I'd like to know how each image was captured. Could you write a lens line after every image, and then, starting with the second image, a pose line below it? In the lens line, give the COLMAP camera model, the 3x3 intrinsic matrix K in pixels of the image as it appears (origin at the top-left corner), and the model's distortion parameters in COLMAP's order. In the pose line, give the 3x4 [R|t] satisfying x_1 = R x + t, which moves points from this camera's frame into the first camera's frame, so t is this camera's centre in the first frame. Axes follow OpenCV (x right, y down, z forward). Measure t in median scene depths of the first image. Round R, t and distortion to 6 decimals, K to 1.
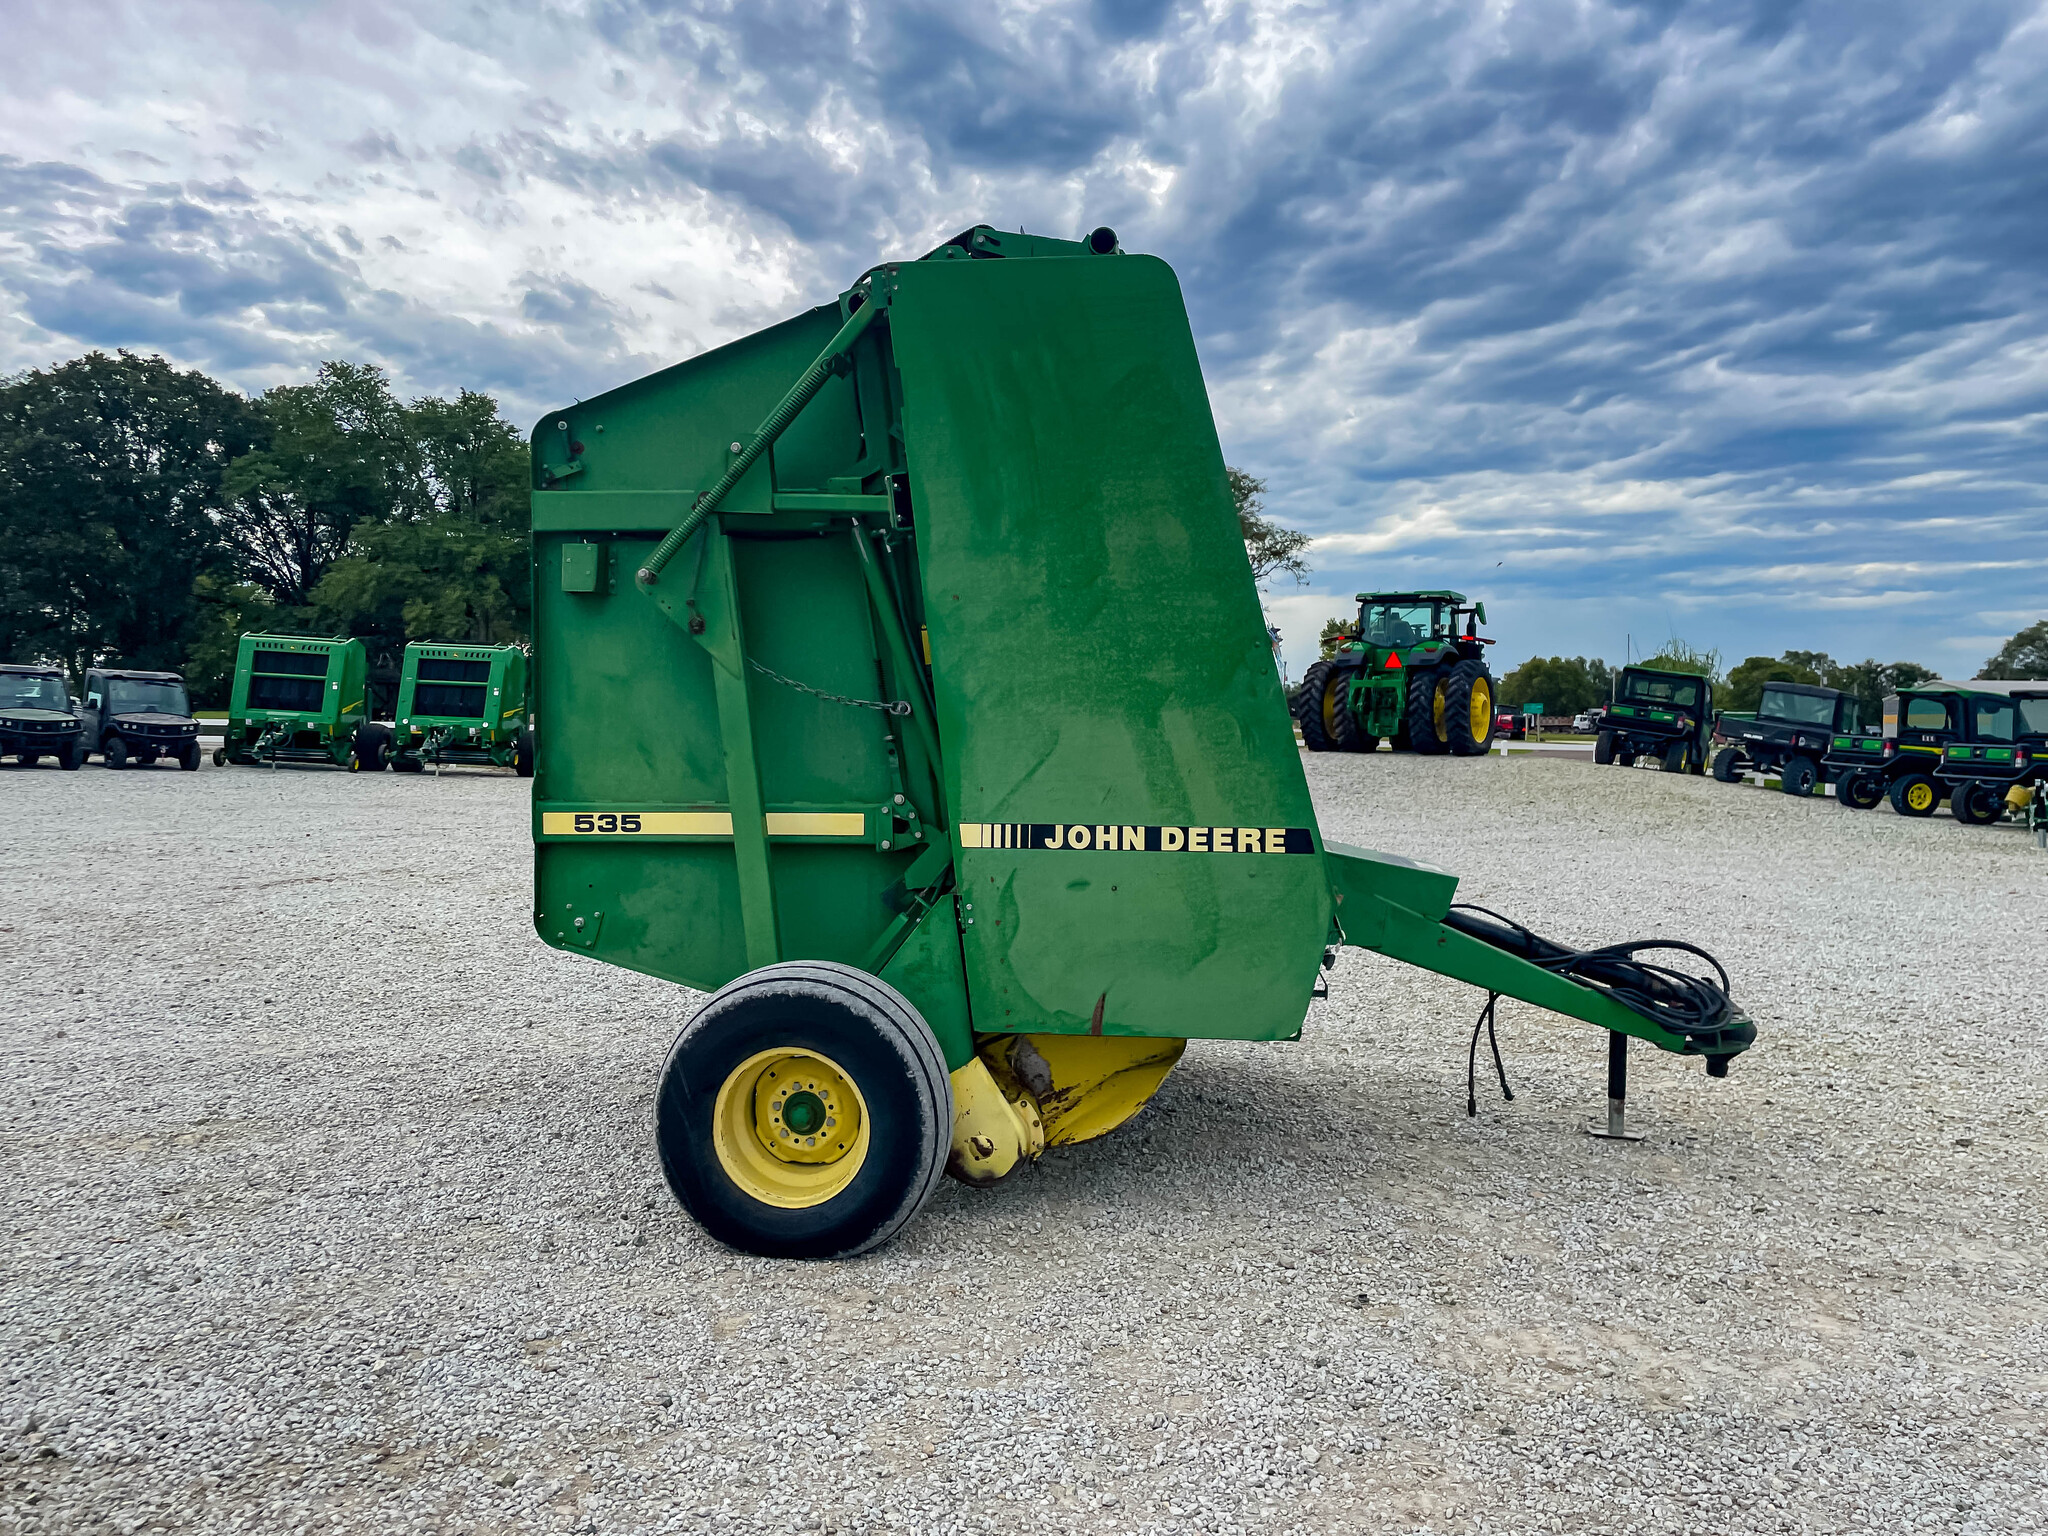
lens RADIAL K [[1549.2, 0, 1037.4], [0, 1549.2, 735.6], [0, 0, 1]] dist [0.098543, -0.136348]
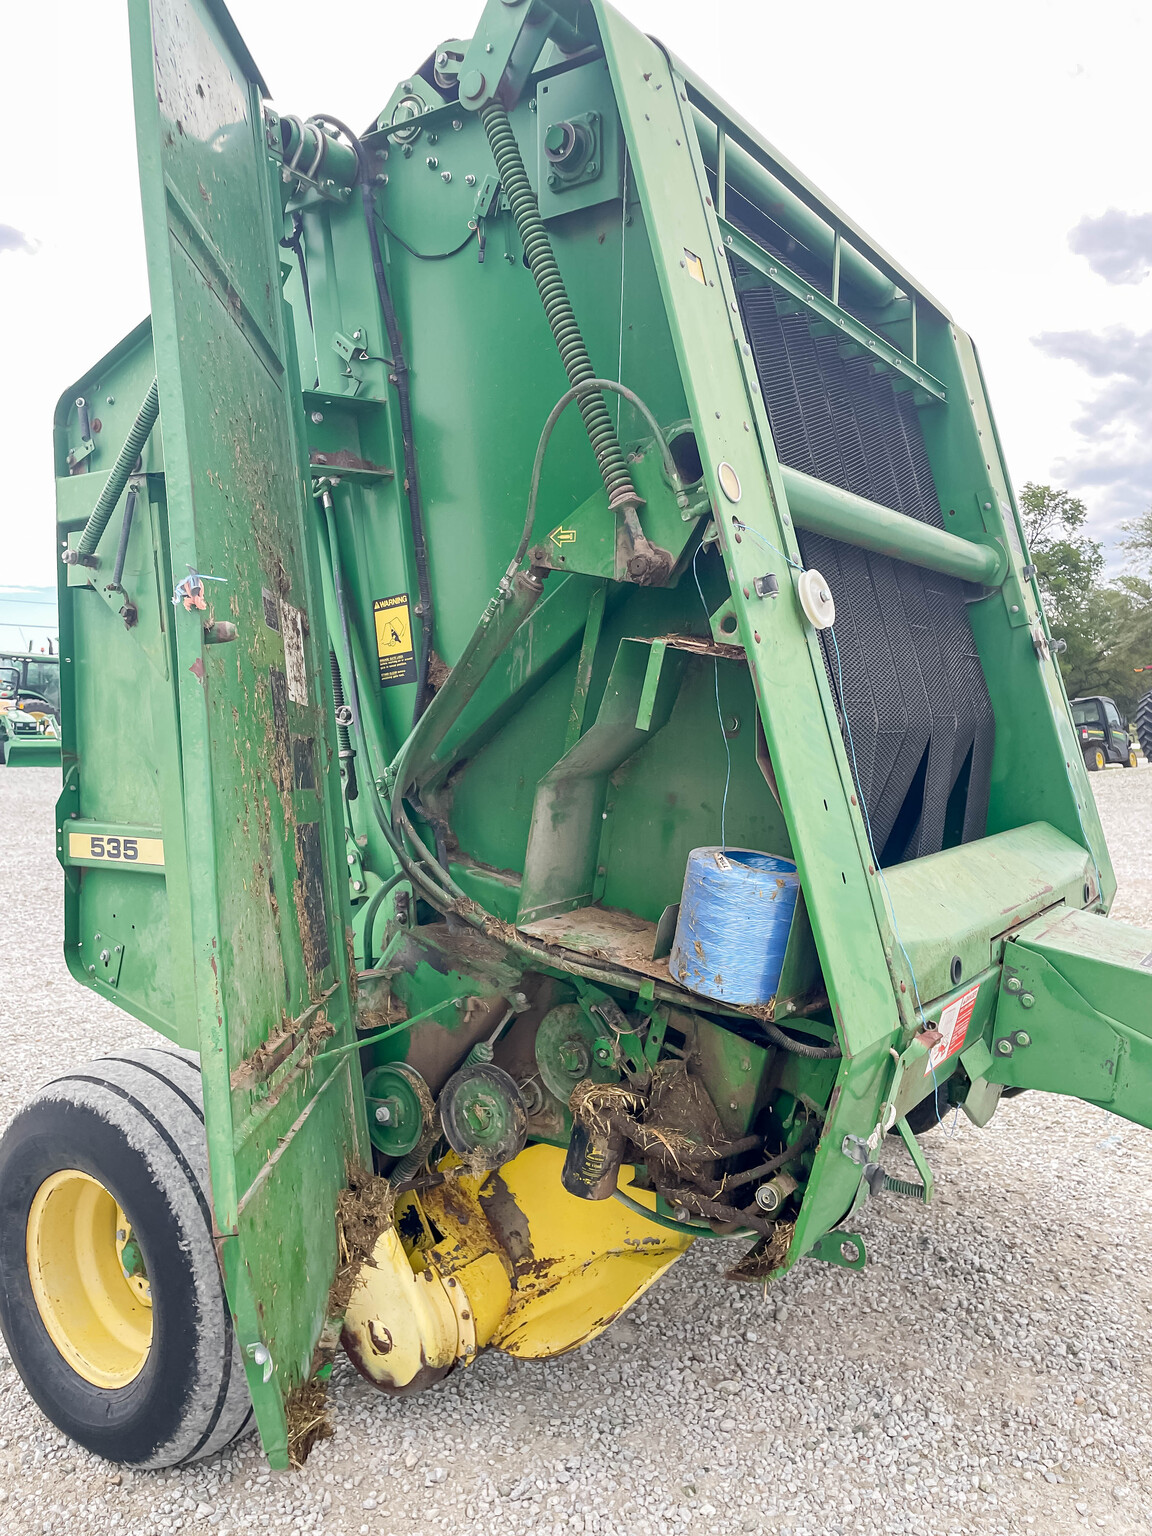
lens RADIAL K [[1161.9, 0, 576.0], [0, 1161.9, 768.0], [0, 0, 1]] dist [0.098543, -0.136348]
pose [[0.879436, 0.009166, -0.475929, 0.271876], [0.002099, 0.999730, 0.023132, -0.004114], [0.476013, -0.021343, 0.879179, 0.540115]]
